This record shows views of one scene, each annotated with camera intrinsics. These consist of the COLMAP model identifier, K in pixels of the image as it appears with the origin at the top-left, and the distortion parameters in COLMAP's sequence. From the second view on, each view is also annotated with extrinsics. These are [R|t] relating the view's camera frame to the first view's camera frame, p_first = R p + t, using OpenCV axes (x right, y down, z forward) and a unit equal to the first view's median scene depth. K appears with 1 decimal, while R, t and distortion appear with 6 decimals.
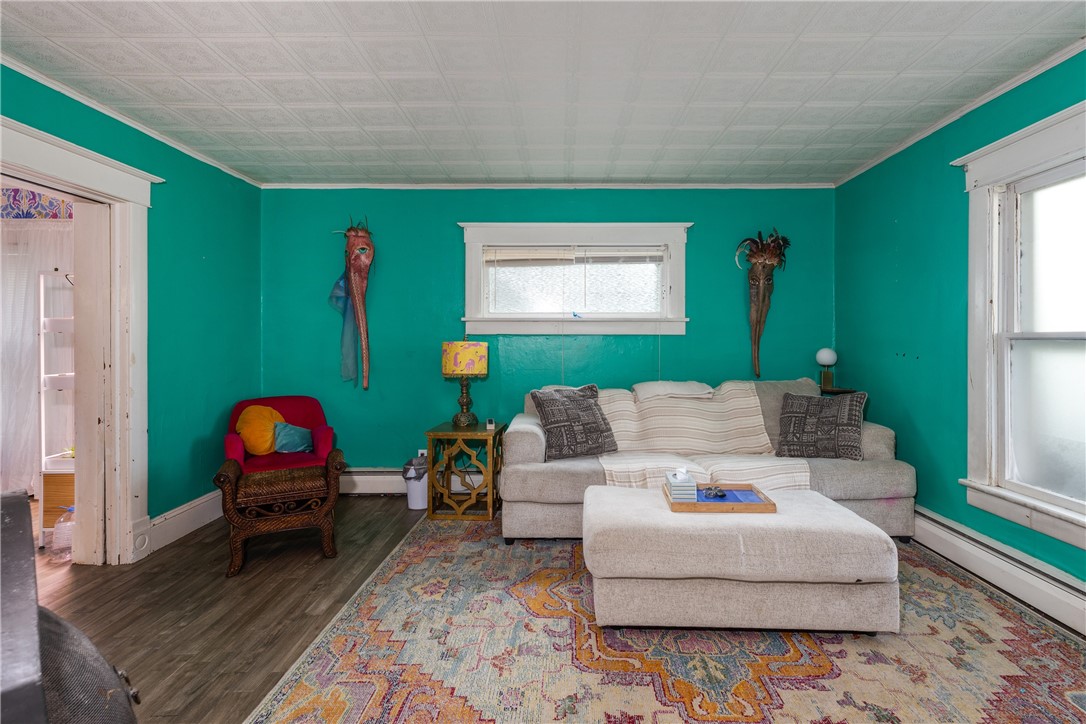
lens RADIAL K [[508.5, 0, 545.2], [0, 508.5, 349.3], [0, 0, 1]] dist [0.000489, 0.000132]
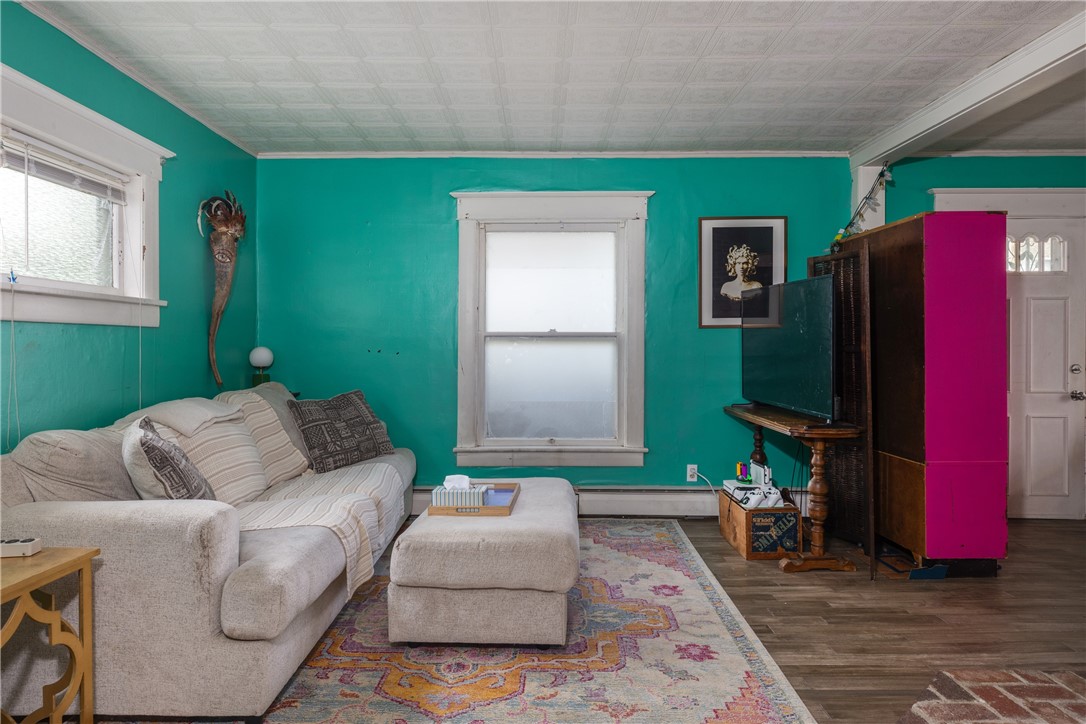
lens RADIAL K [[673.1, 0, 543.0], [0, 673.1, 362.0], [0, 0, 1]] dist [-0.001444, -0.000771]
pose [[-0.009493, -0.031234, 0.999467, -0.845202], [0.013595, 0.999416, 0.031362, -0.007274], [-0.999863, 0.013885, -0.009063, 0.798800]]
